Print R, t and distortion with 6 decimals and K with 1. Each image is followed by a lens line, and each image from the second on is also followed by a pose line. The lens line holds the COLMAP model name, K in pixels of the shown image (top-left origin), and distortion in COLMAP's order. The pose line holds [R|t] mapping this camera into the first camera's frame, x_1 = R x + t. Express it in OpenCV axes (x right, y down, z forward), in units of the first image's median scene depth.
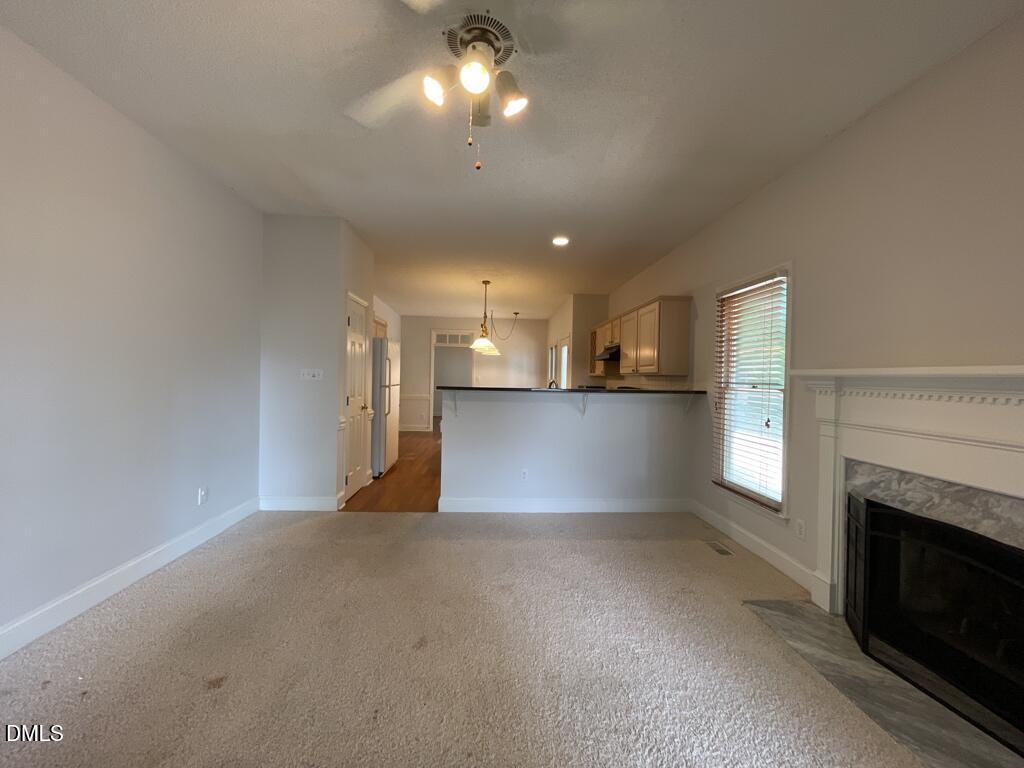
lens RADIAL K [[417.0, 0, 511.0], [0, 417.0, 382.3], [0, 0, 1]] dist [-0.000918, 0.000075]
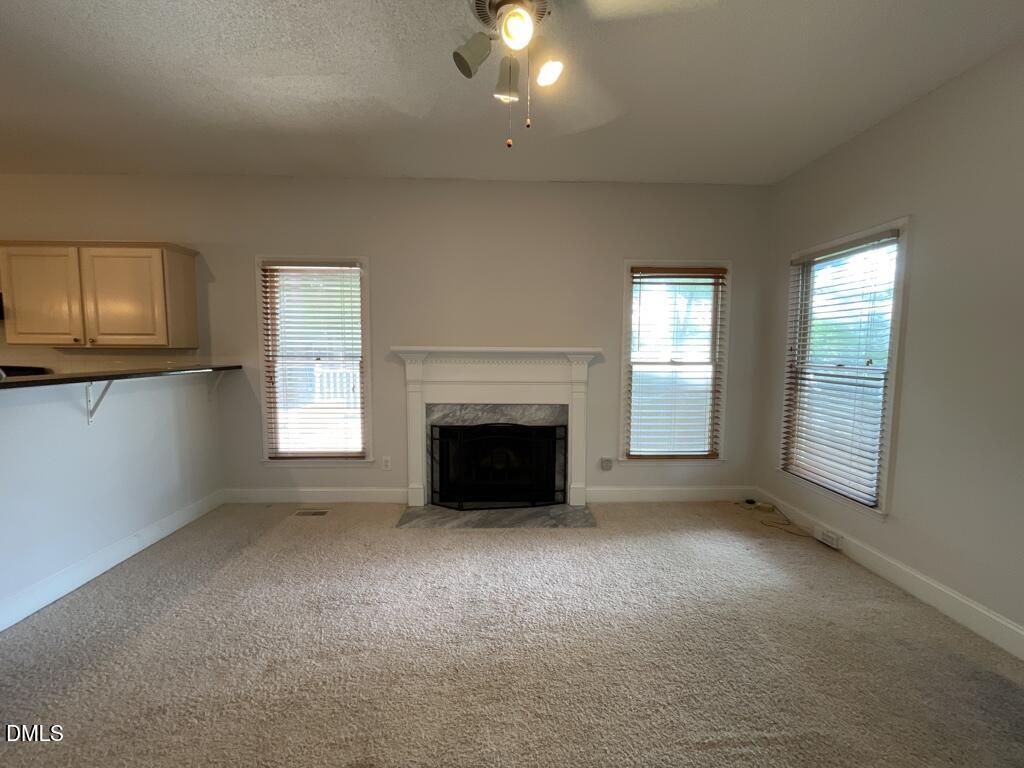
lens RADIAL K [[417.0, 0, 511.0], [0, 417.0, 382.3], [0, 0, 1]] dist [-0.000918, 0.000075]
pose [[0.018599, -0.097673, 0.995045, -0.675353], [0.007259, 0.995204, 0.097553, -0.042454], [-0.999801, 0.005409, 0.019219, 0.619206]]
